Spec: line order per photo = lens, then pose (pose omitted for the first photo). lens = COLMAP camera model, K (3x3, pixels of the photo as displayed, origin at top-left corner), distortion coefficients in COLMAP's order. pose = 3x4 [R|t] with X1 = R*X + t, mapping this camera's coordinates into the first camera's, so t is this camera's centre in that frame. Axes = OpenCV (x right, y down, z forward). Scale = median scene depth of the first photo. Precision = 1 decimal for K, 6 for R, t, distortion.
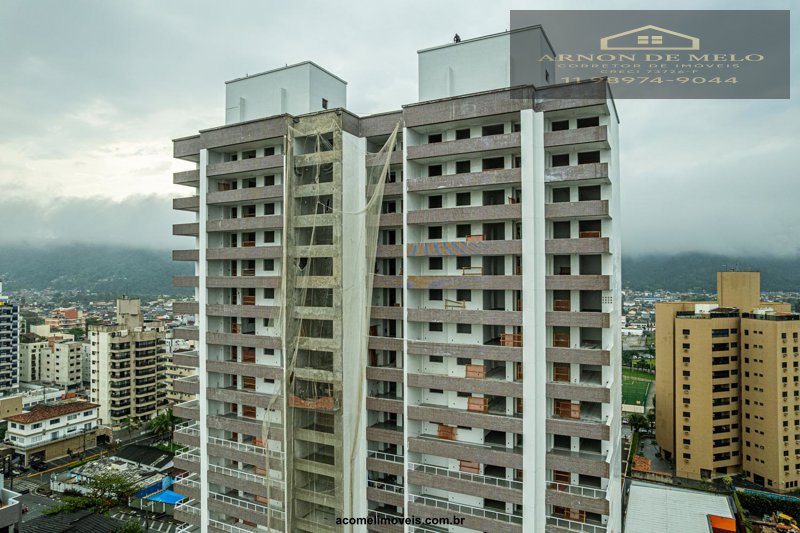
lens RADIAL K [[511.7, 0, 397.8], [0, 511.7, 264.7], [0, 0, 1]] dist [-0.076803, 0.069300]
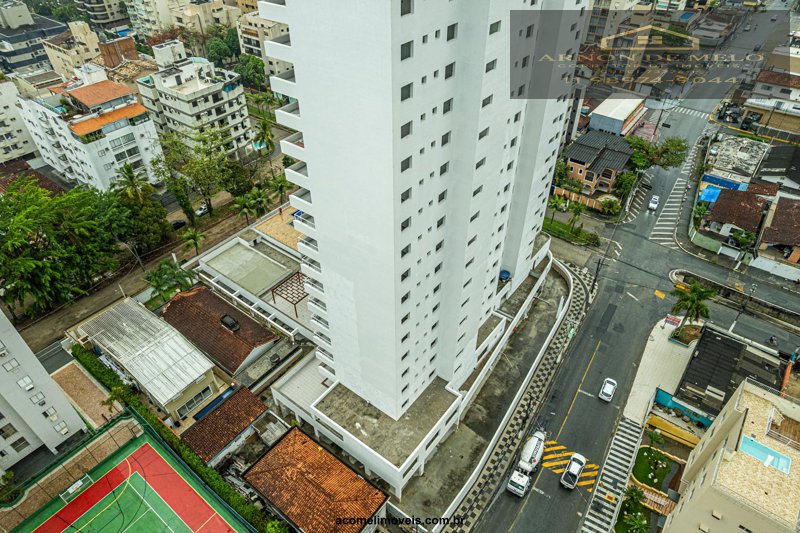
lens RADIAL K [[511.7, 0, 397.8], [0, 511.7, 264.7], [0, 0, 1]] dist [-0.076803, 0.069300]
pose [[-0.179229, 0.638349, -0.748590, 0.427678], [0.019742, 0.763092, 0.645989, -0.085792], [0.983609, 0.101001, -0.149370, 0.430087]]
